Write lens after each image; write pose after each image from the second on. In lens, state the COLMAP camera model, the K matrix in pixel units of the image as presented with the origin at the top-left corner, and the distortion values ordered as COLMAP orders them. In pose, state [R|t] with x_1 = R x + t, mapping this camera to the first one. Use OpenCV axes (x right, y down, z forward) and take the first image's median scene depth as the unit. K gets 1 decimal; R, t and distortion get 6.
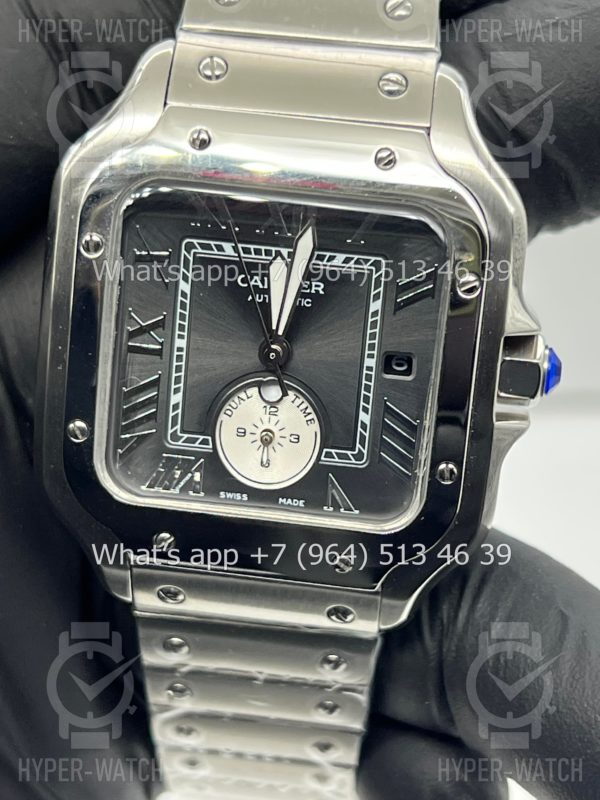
lens RADIAL K [[1878.5, 0, 300.4], [0, 1878.5, 398.1], [0, 0, 1]] dist [0.285392, 0.000000]
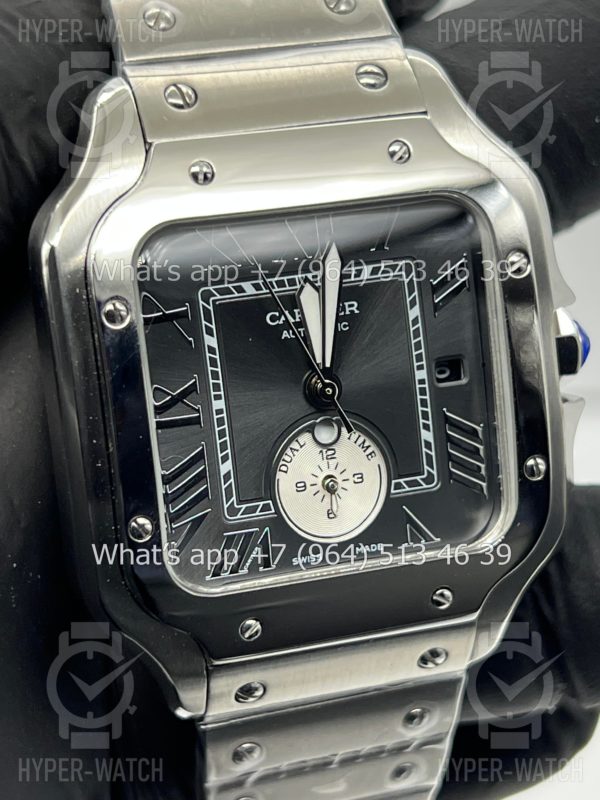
lens RADIAL K [[1878.5, 0, 302.4], [0, 1878.5, 401.7], [0, 0, 1]] dist [0.285392, 0.000000]
pose [[0.916691, -0.237162, 0.321609, -0.311262], [0.256367, 0.966410, -0.018077, -0.004512], [-0.306519, 0.099021, 0.946700, 0.151715]]
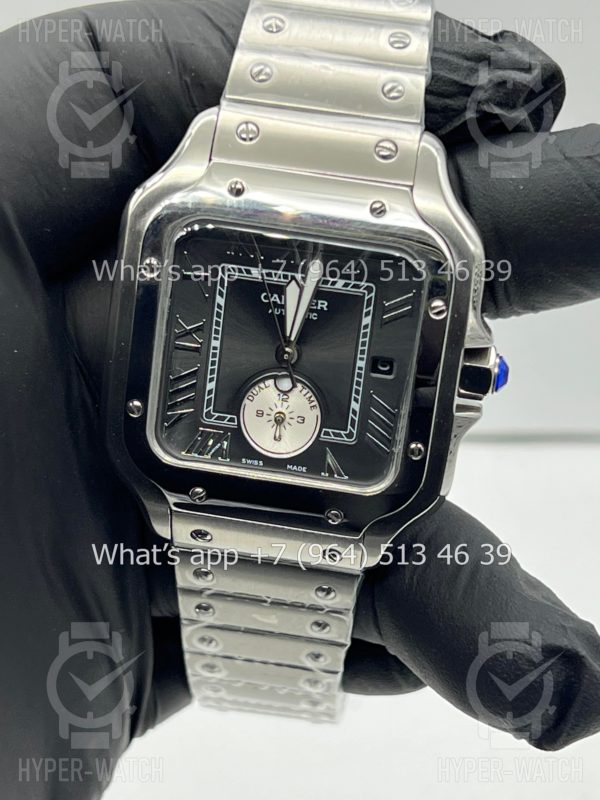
lens RADIAL K [[1878.5, 0, 296.7], [0, 1878.5, 428.5], [0, 0, 1]] dist [0.285392, 0.000000]
pose [[0.999348, 0.035417, -0.007066, 0.003493], [-0.034986, 0.997937, 0.053827, -0.042500], [0.008958, -0.053544, 0.998525, -0.298522]]
